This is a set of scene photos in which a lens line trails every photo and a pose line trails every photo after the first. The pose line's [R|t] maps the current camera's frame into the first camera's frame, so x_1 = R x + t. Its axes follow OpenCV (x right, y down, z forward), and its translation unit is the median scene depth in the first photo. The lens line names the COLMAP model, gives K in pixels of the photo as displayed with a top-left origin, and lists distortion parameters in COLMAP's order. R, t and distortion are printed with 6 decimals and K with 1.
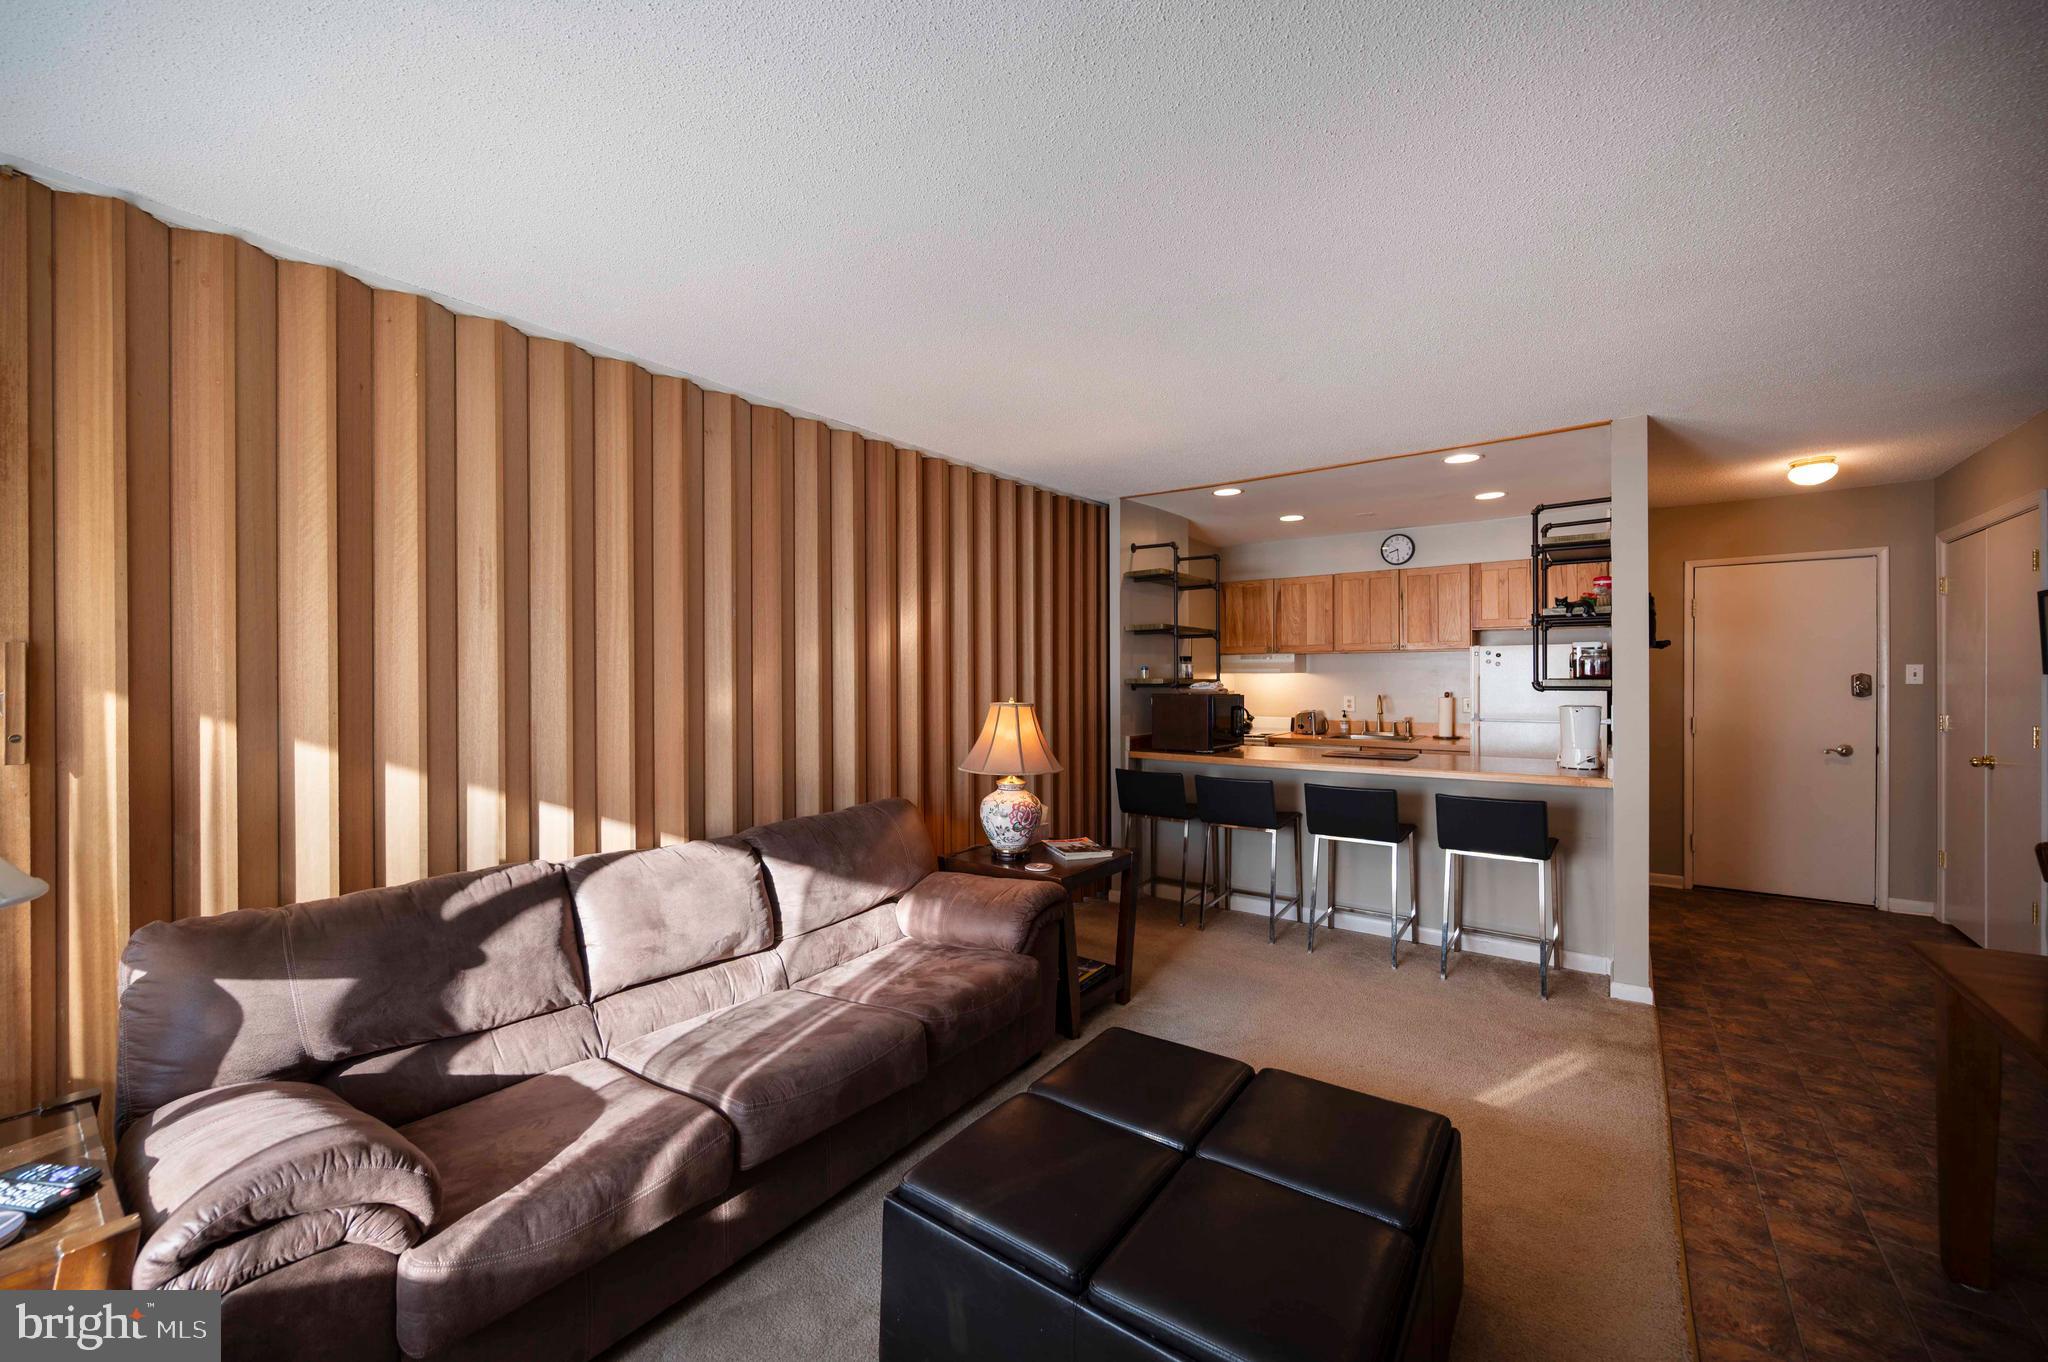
lens RADIAL K [[799.7, 0, 1022.4], [0, 799.7, 680.1], [0, 0, 1]] dist [-0.001146, 0.000078]
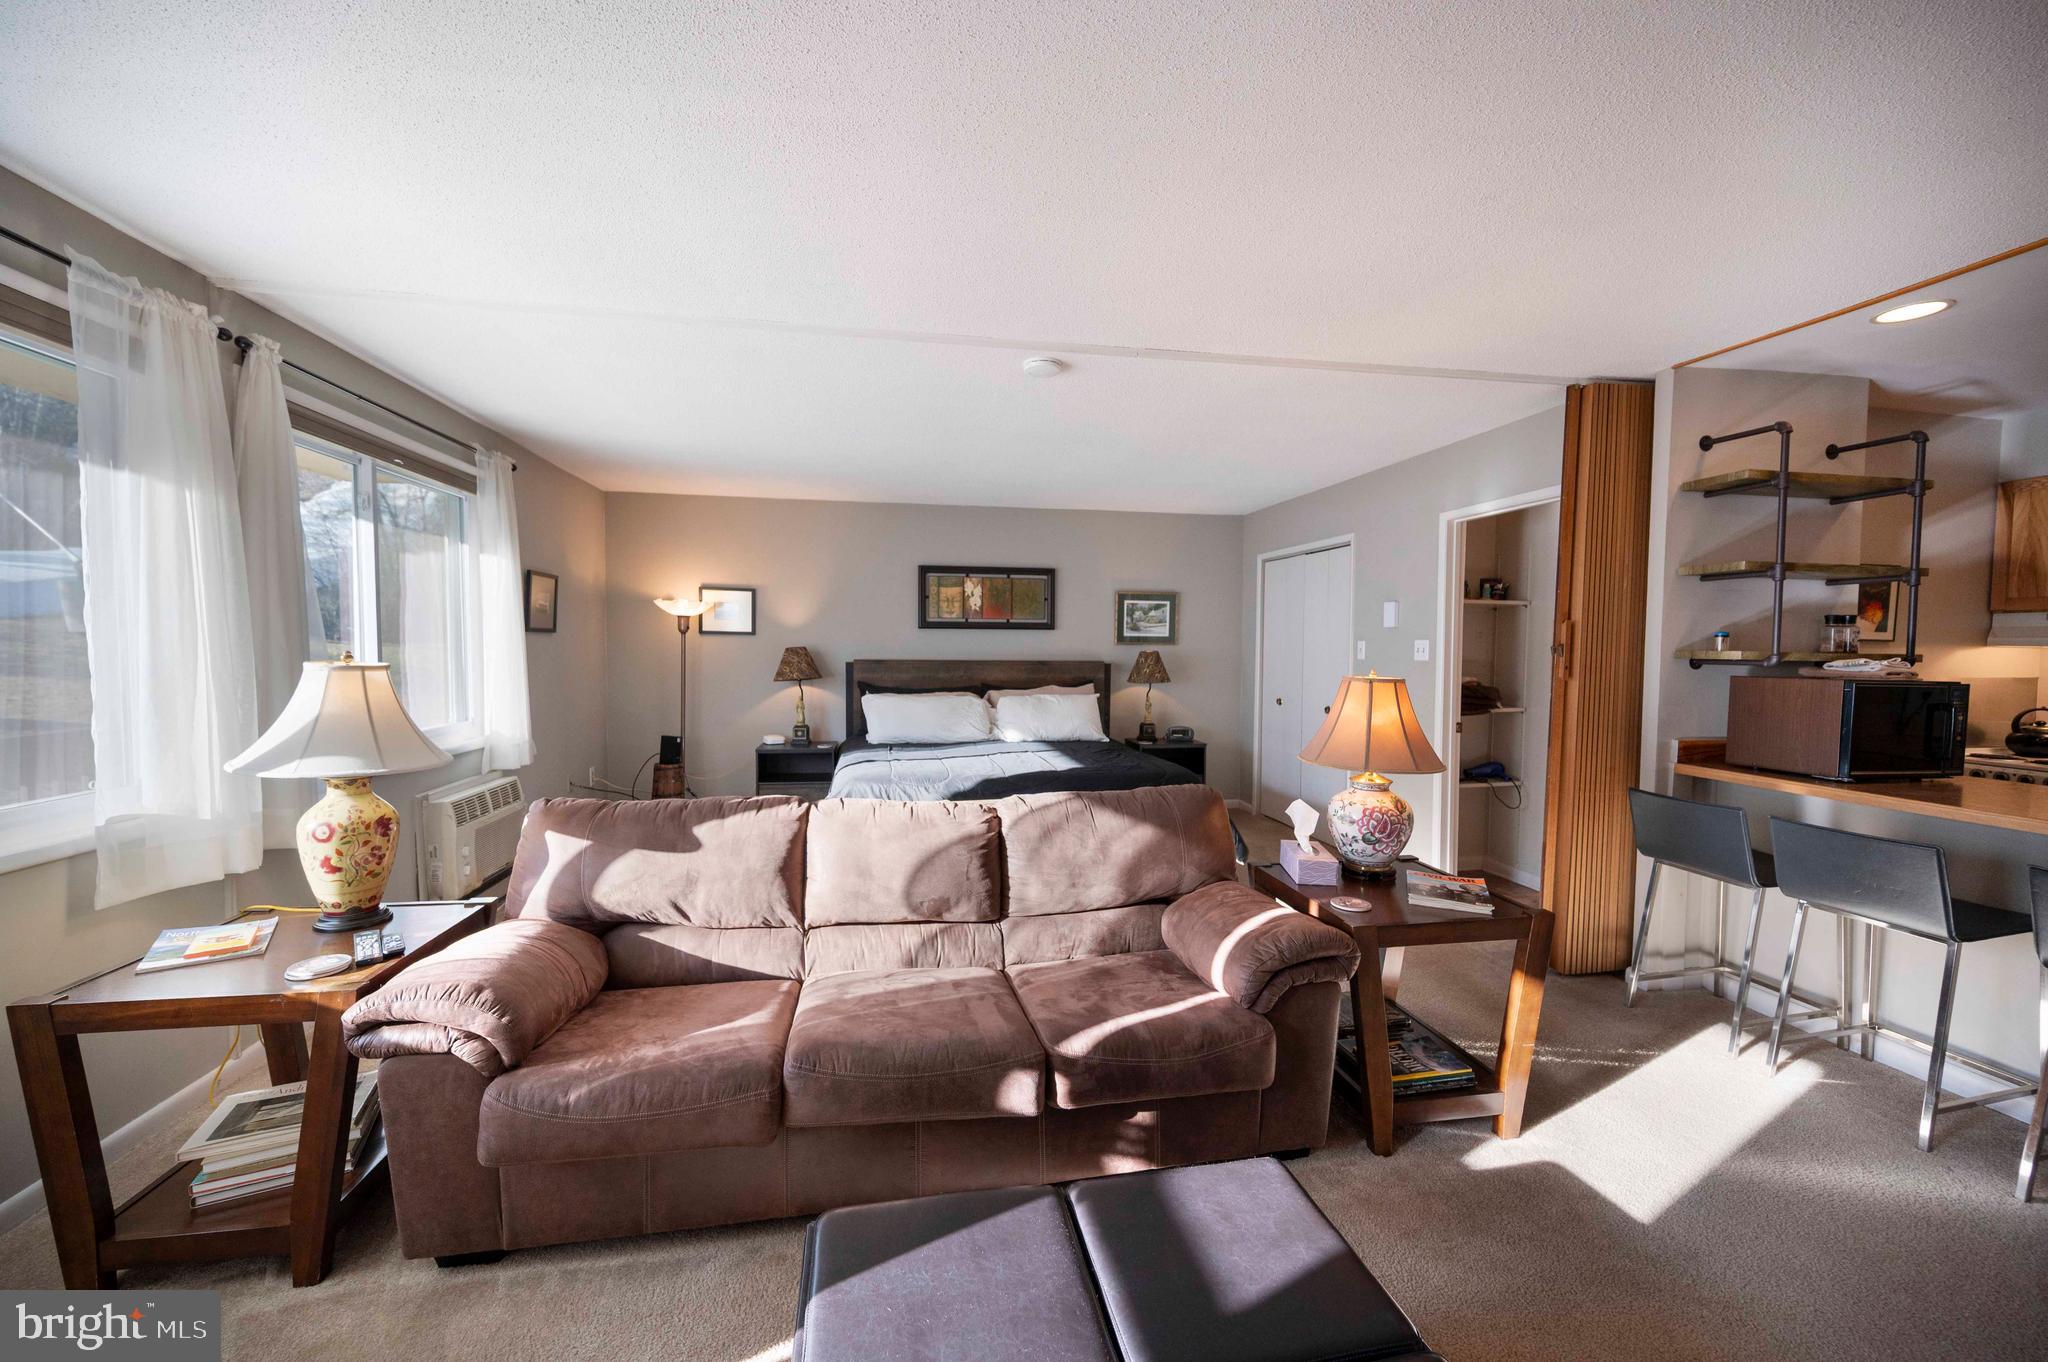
lens RADIAL K [[800.2, 0, 1024.1], [0, 800.2, 679.4], [0, 0, 1]] dist [-0.000986, -0.000497]
pose [[0.727112, 0.039166, -0.685401, 0.239737], [-0.014028, 0.999011, 0.042205, 0.001696], [0.686376, -0.021072, 0.726942, 0.218617]]
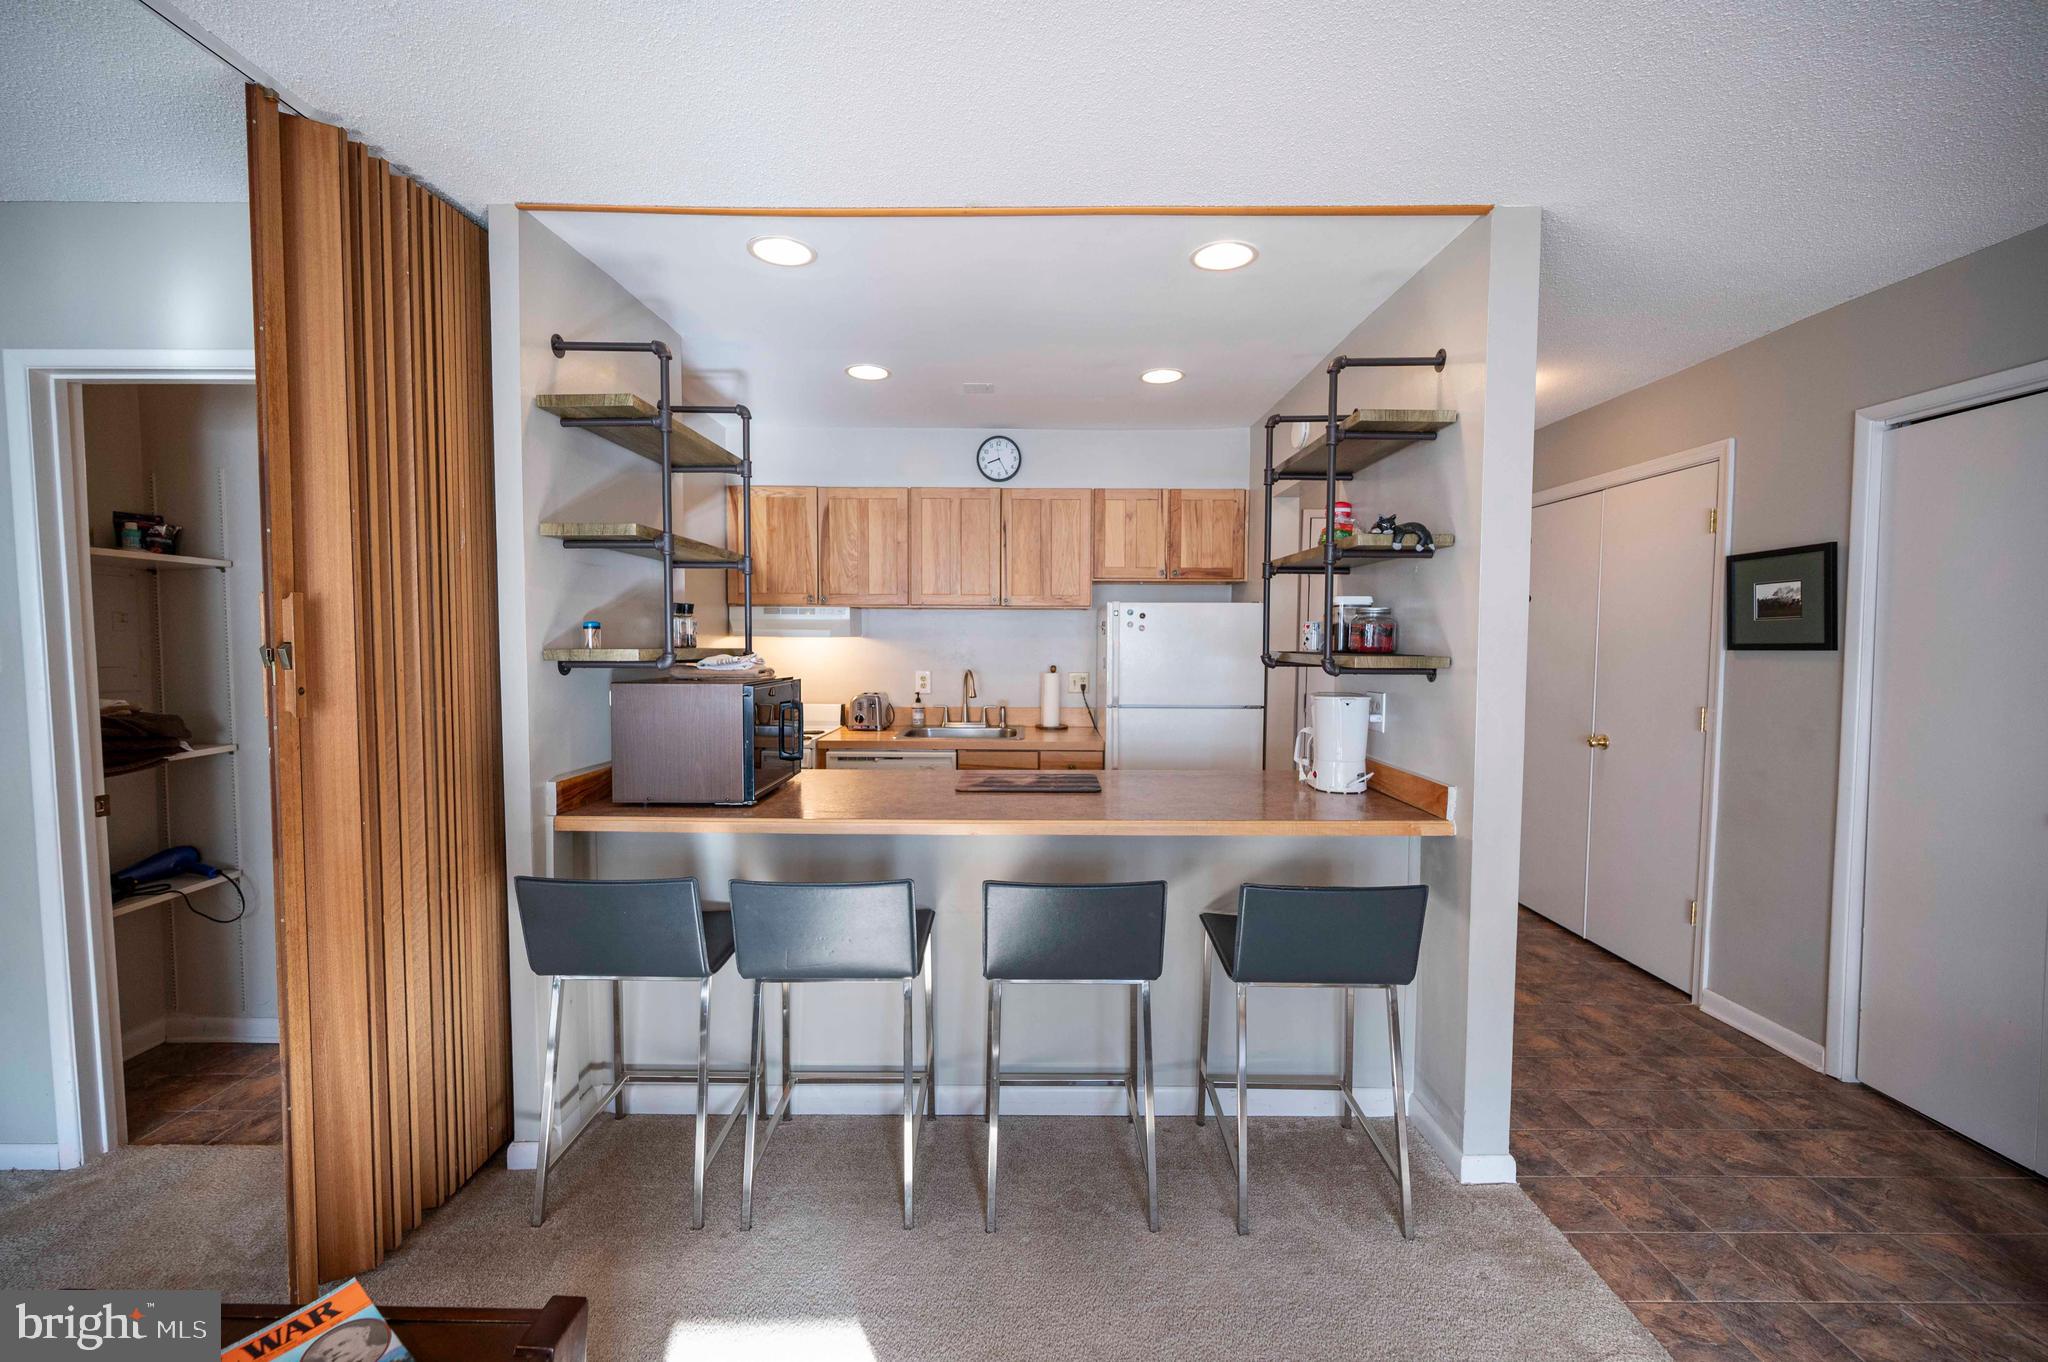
lens RADIAL K [[822.5, 0, 1022.8], [0, 822.5, 679.5], [0, 0, 1]] dist [-0.001639, -0.000158]
pose [[0.804979, -0.021494, 0.592914, 0.094630], [-0.006325, 0.998976, 0.044802, -0.008508], [-0.593270, -0.039815, 0.804018, 0.623884]]
